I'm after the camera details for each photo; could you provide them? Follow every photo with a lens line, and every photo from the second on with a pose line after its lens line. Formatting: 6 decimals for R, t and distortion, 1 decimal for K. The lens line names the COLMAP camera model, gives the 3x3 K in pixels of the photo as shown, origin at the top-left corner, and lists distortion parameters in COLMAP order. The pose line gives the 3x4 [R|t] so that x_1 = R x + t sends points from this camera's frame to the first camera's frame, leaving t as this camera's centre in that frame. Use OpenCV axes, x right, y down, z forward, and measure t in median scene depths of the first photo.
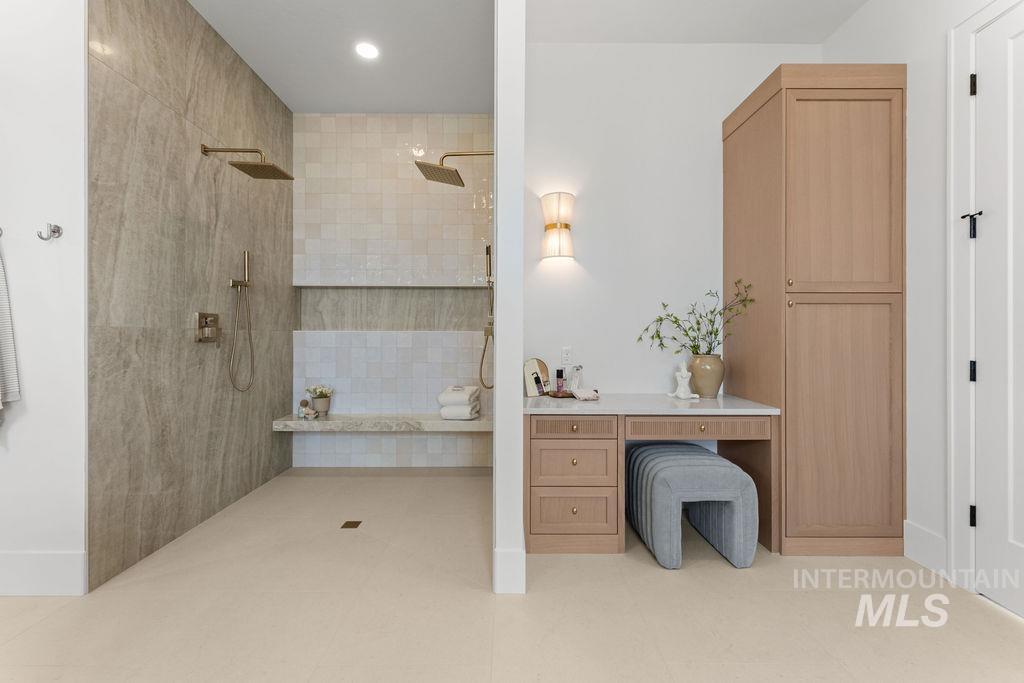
lens RADIAL K [[415.3, 0, 510.7], [0, 415.3, 333.2], [0, 0, 1]] dist [-0.000585, -0.000174]
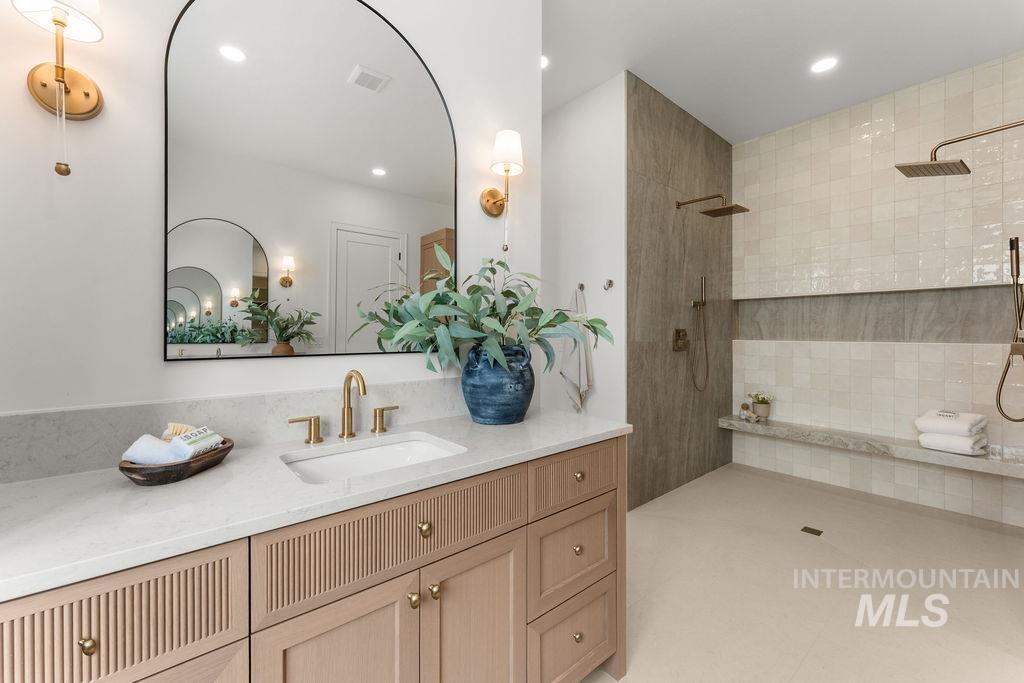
lens RADIAL K [[415.3, 0, 510.7], [0, 415.3, 333.2], [0, 0, 1]] dist [-0.000585, -0.000174]
pose [[0.636918, -0.000996, -0.770931, -0.048643], [0.001817, 0.999998, 0.000209, -0.029023], [0.770930, -0.001534, 0.636918, -0.193232]]
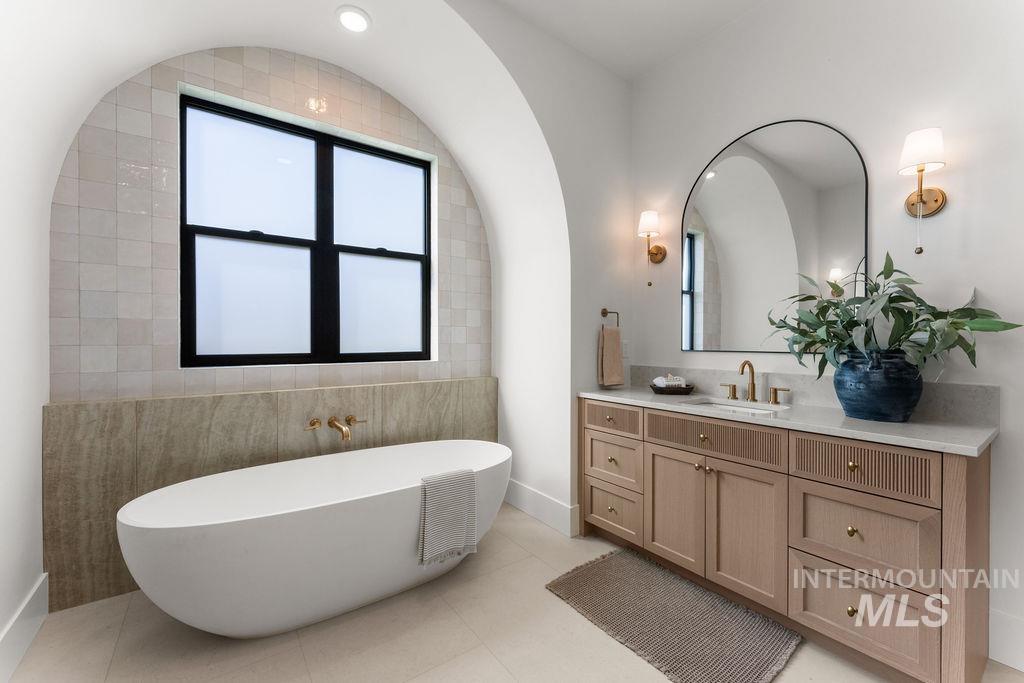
lens RADIAL K [[411.9, 0, 510.1], [0, 411.9, 338.7], [0, 0, 1]] dist [-0.000290, -0.000012]
pose [[-0.809419, -0.002709, -0.587225, 0.567337], [0.000369, 0.999987, -0.005122, -0.022512], [0.587231, -0.004363, -0.809407, 0.727395]]
